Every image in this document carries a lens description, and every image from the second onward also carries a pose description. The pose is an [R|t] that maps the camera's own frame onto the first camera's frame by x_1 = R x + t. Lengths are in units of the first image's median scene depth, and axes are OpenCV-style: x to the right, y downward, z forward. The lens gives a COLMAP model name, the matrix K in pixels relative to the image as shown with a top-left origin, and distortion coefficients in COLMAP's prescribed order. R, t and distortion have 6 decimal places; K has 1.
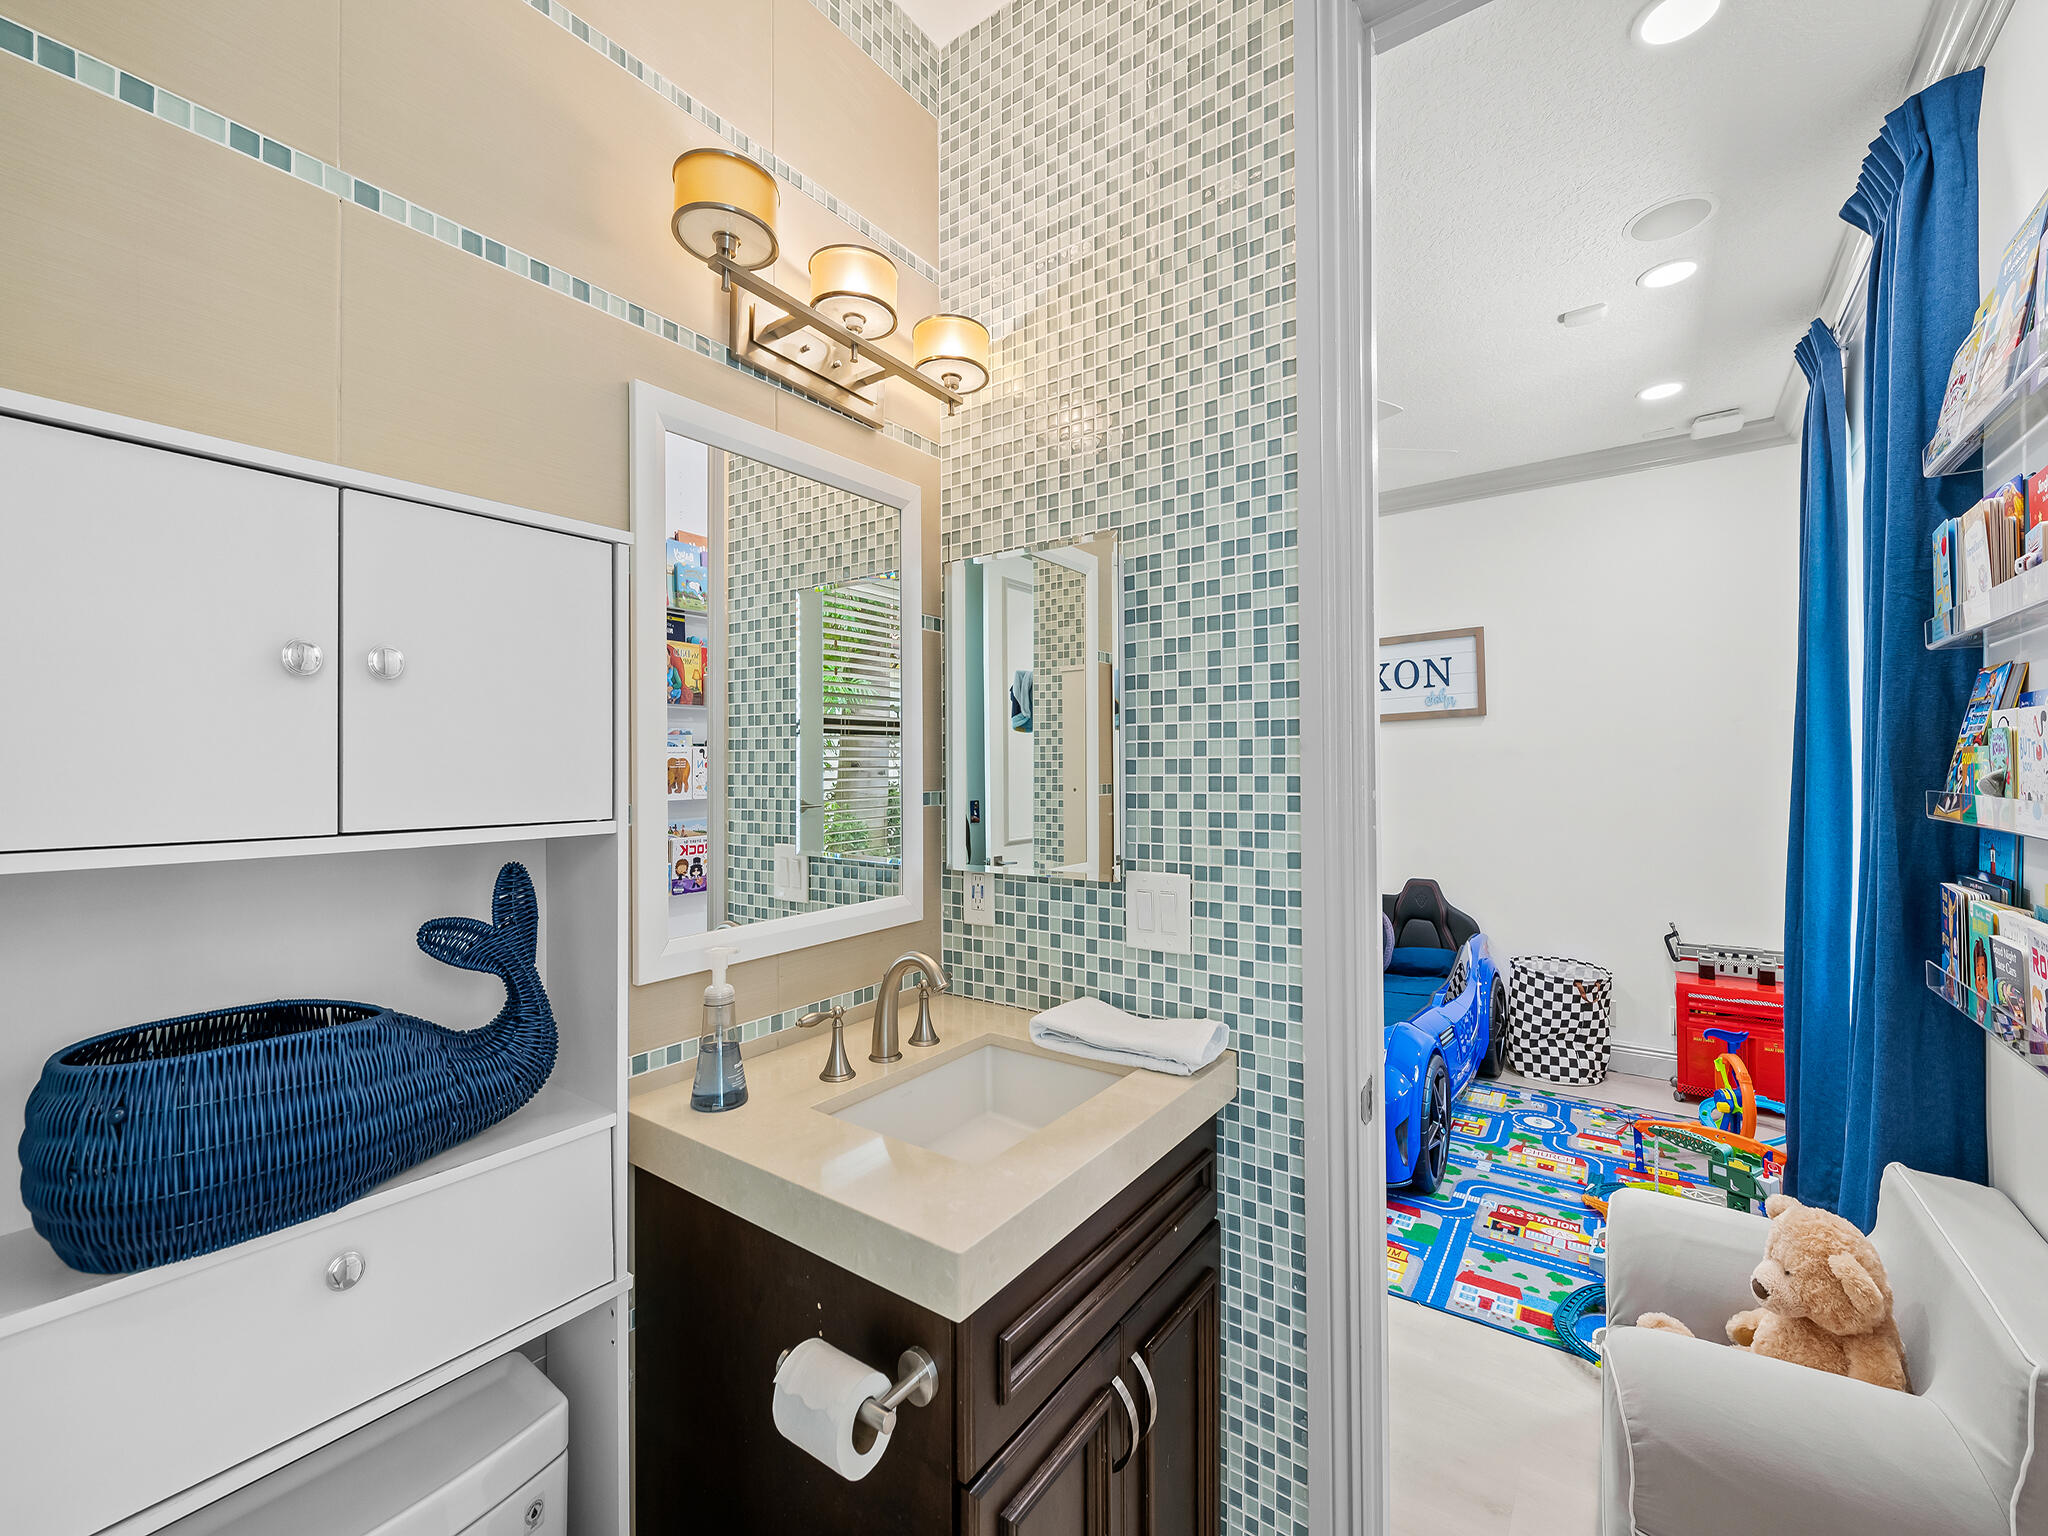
lens RADIAL K [[862.1, 0, 1023.1], [0, 862.1, 771.0], [0, 0, 1]] dist [0.001202, -0.003508]
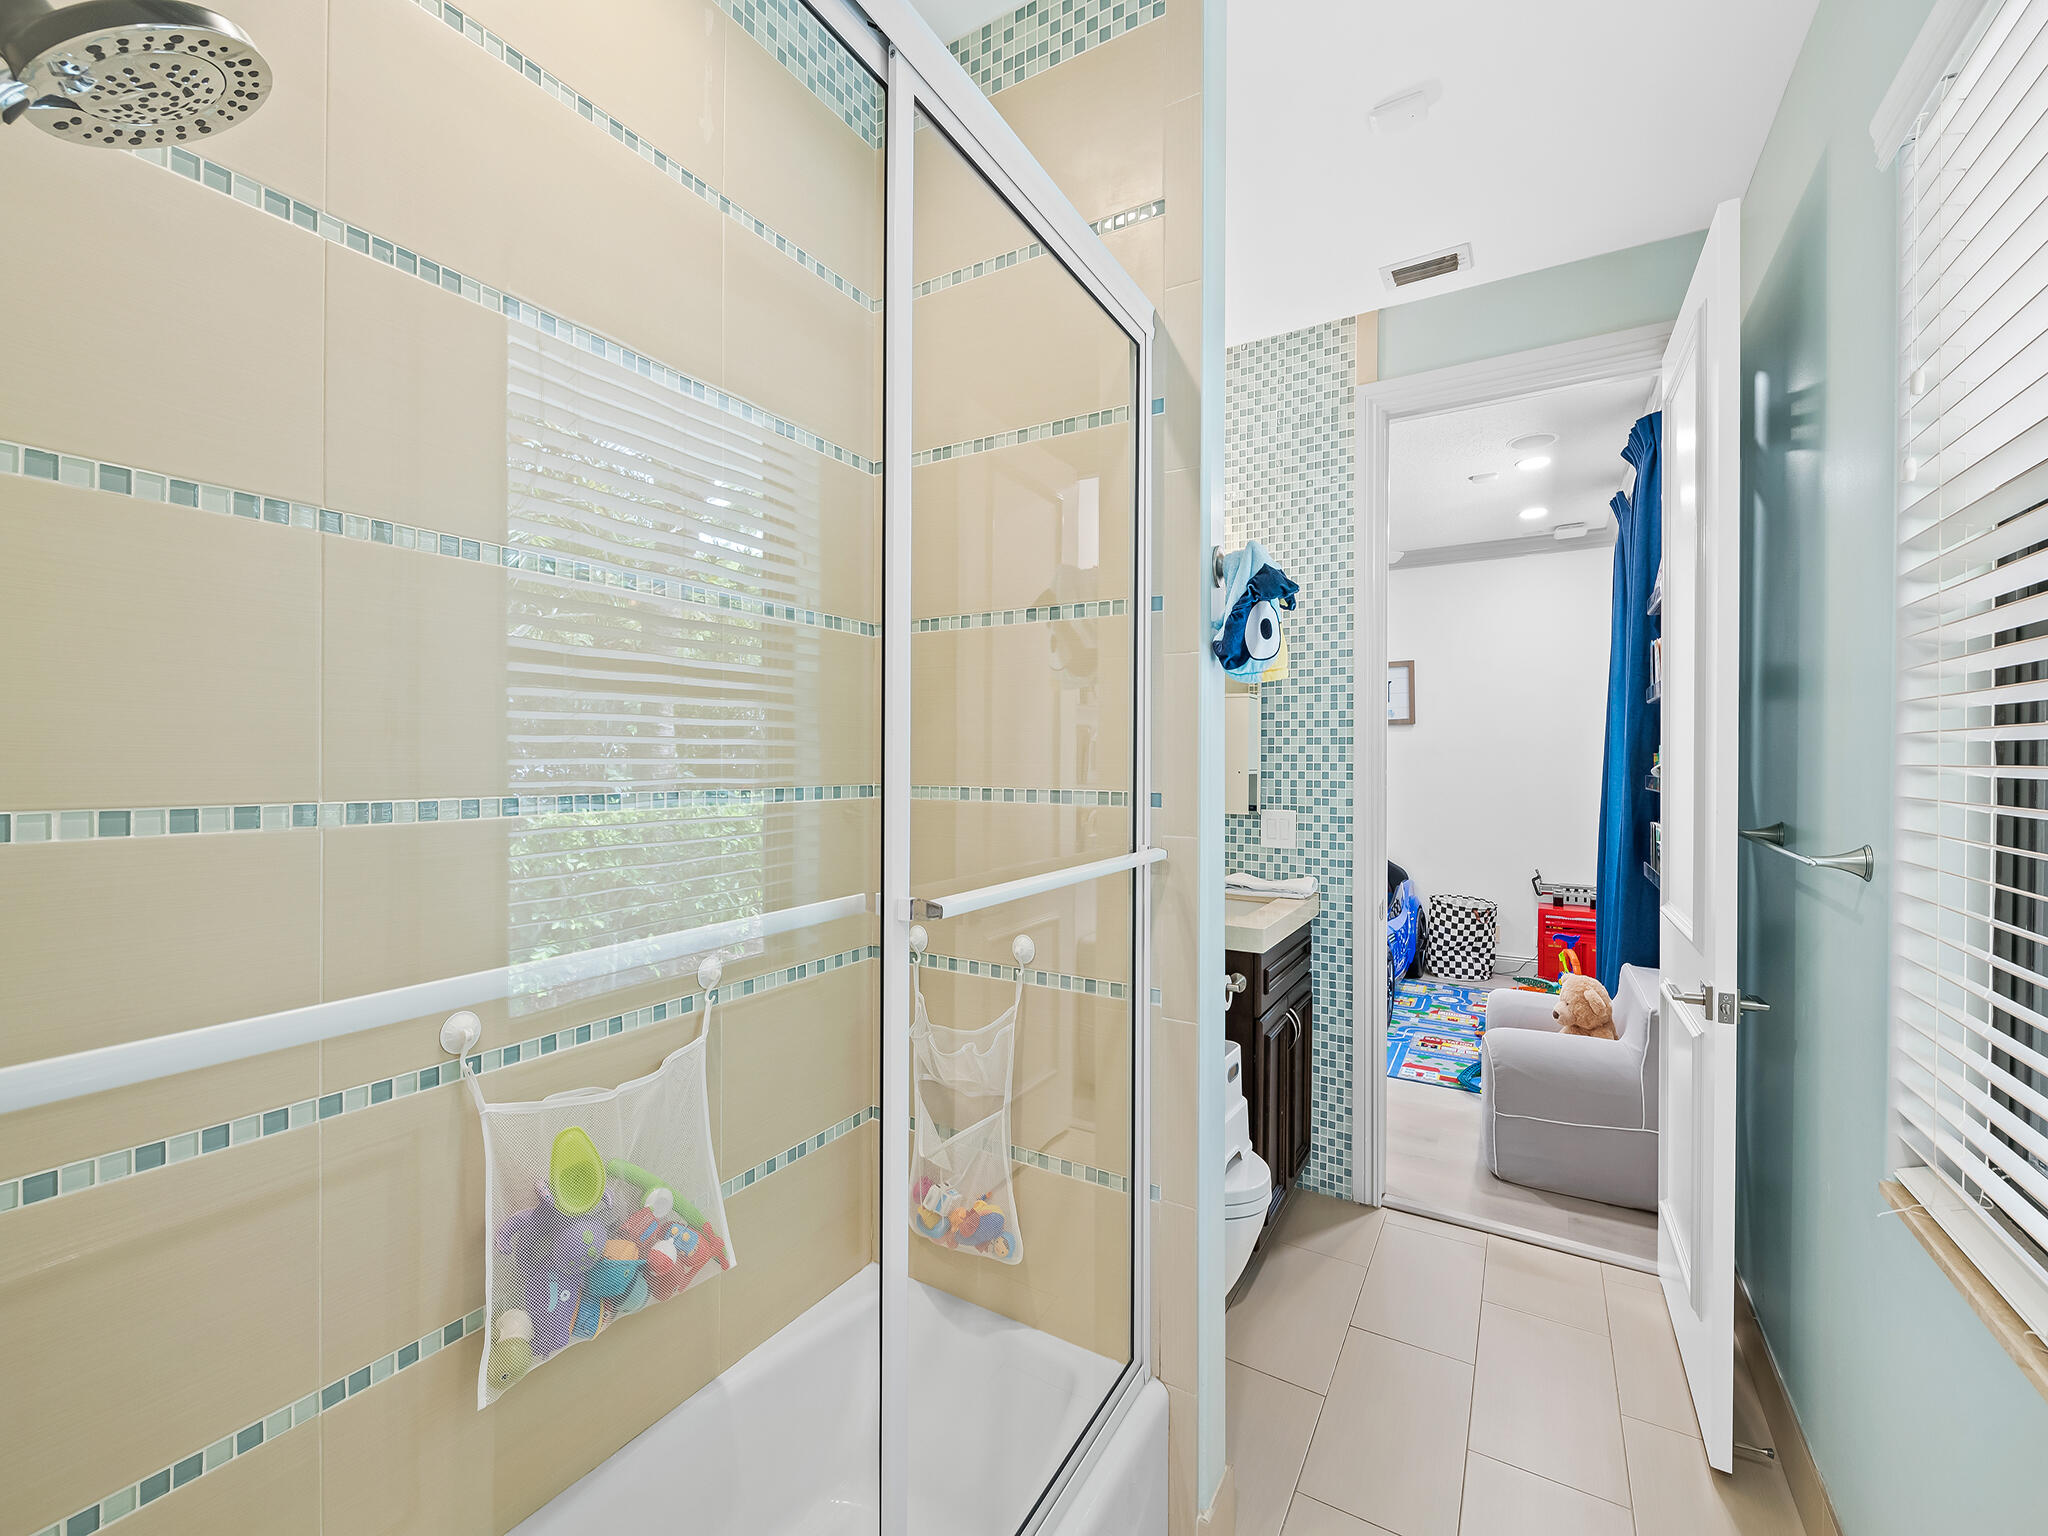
lens RADIAL K [[862.1, 0, 1022.0], [0, 862.1, 764.5], [0, 0, 1]] dist [0.001202, -0.003508]
pose [[0.996379, 0.012205, 0.084140, -0.616700], [-0.012646, 0.999909, 0.004712, 0.007950], [-0.084075, -0.005759, 0.996443, -0.975807]]
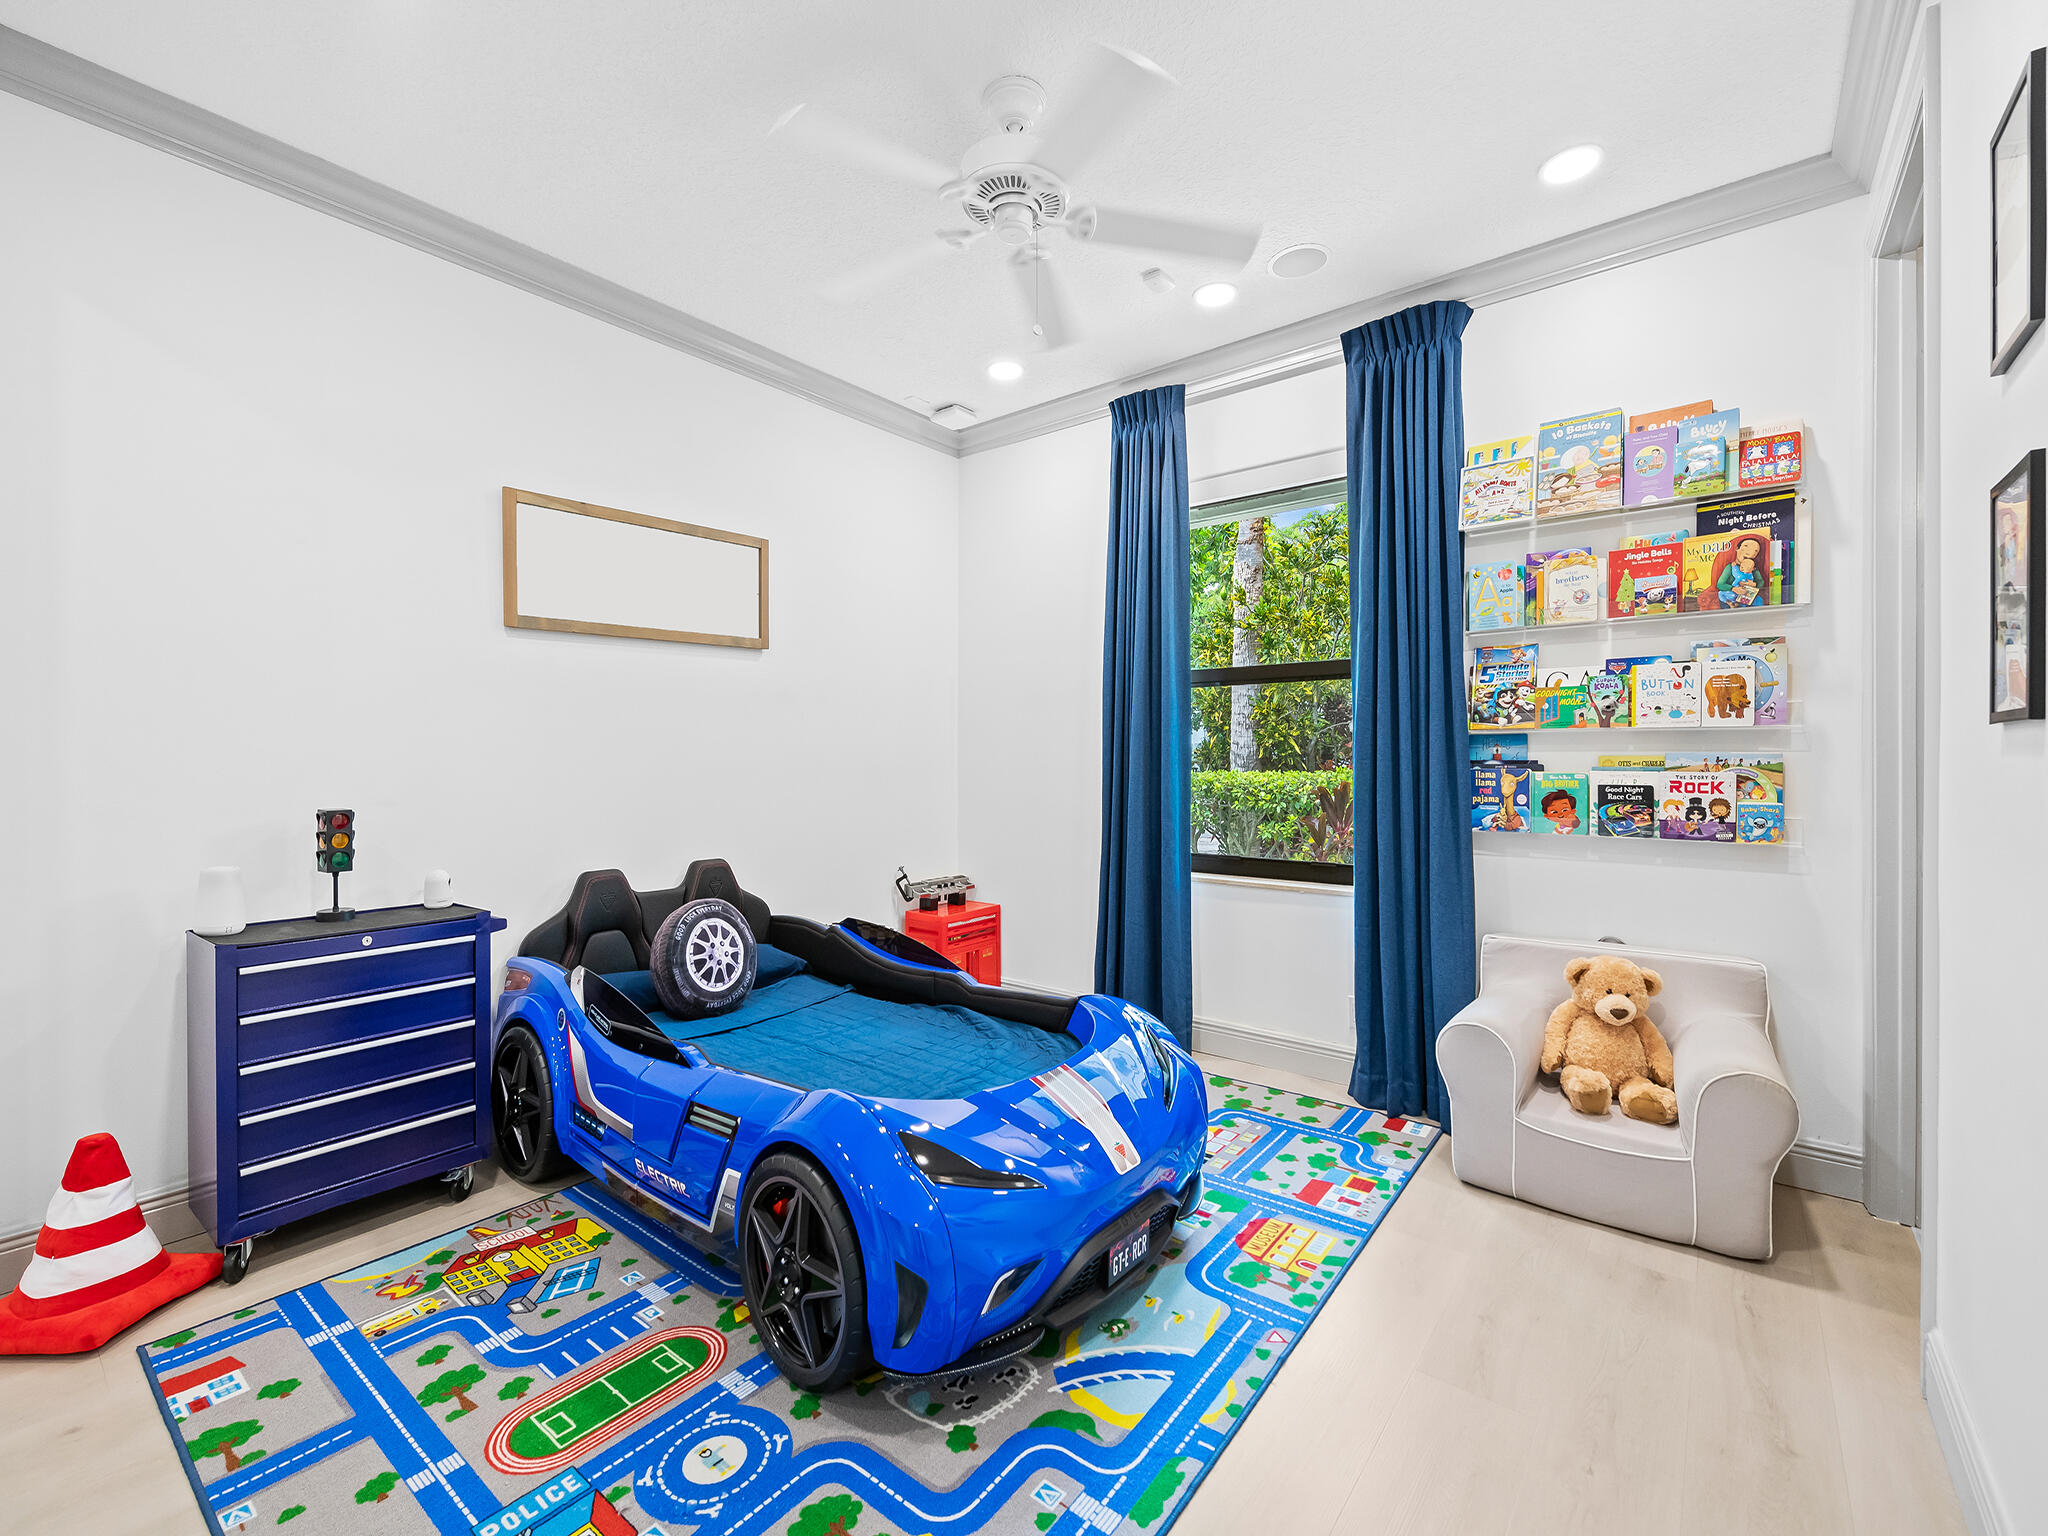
lens RADIAL K [[886.1, 0, 1022.2], [0, 886.1, 759.2], [0, 0, 1]] dist [0.001793, -0.002797]
pose [[0.039488, 0.003123, 0.999215, -0.852461], [0.003841, 0.999987, -0.003277, 0.128106], [-0.999213, 0.003968, 0.039475, 2.080645]]
